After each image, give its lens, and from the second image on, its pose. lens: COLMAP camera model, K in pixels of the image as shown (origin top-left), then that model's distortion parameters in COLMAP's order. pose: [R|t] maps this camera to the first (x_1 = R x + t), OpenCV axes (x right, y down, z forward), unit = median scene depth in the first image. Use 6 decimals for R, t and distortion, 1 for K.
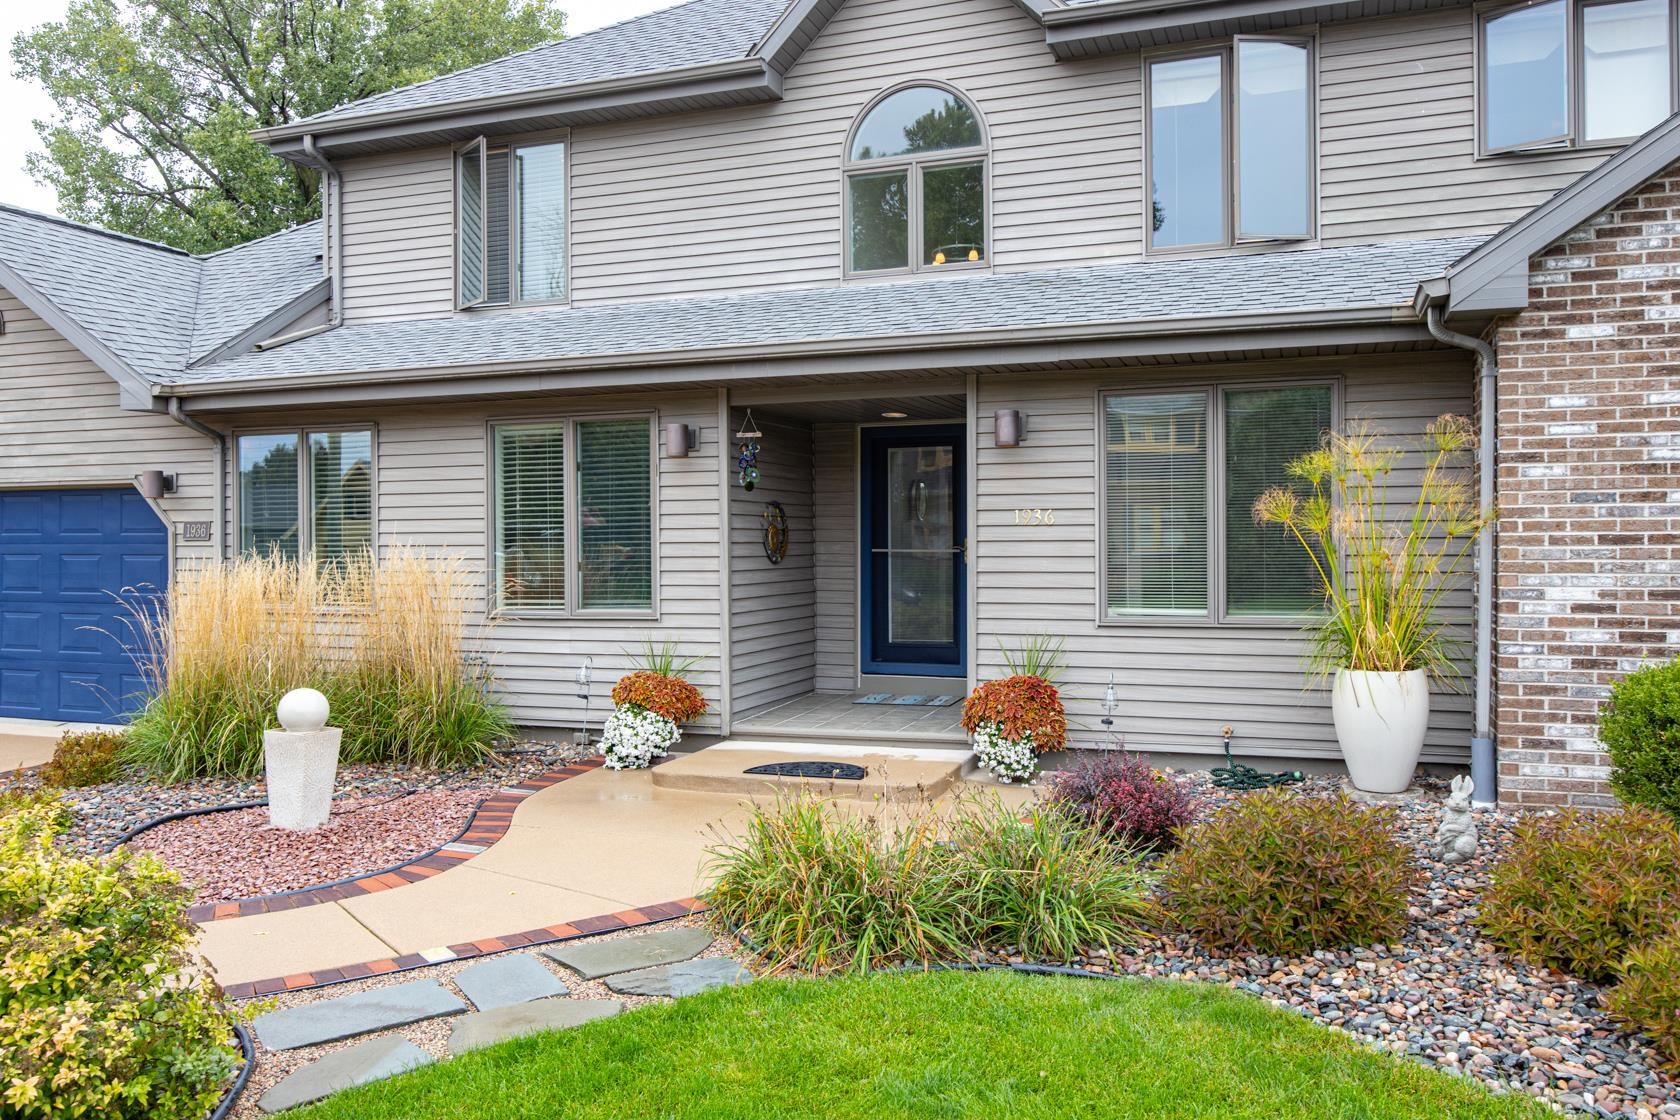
lens RADIAL K [[1253.5, 0, 835.0], [0, 1253.5, 556.6], [0, 0, 1]] dist [-0.000926, 0.001327]
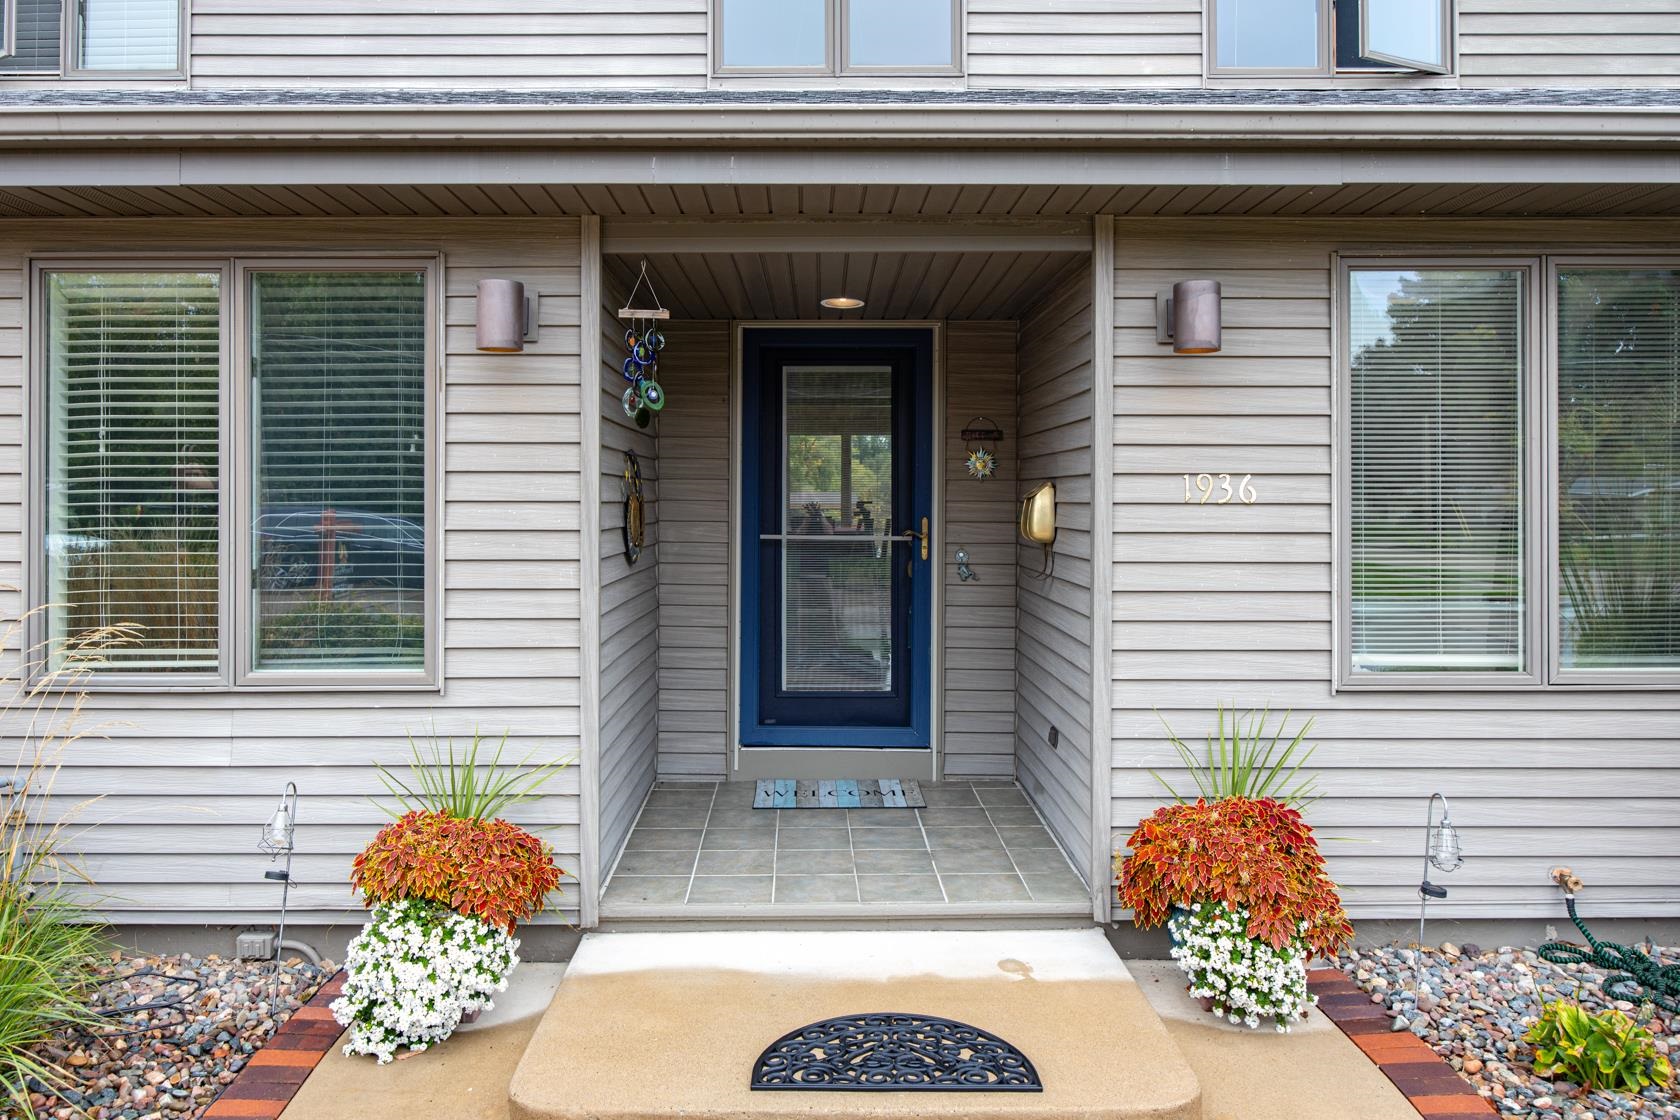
lens RADIAL K [[1239.7, 0, 789.9], [0, 1239.7, 500.4], [0, 0, 1]] dist [0.002052, -0.004332]
pose [[0.949134, 0.008422, 0.314759, -0.166696], [-0.004268, 0.999895, -0.013884, -0.016827], [-0.314843, 0.011835, 0.949070, 0.516024]]
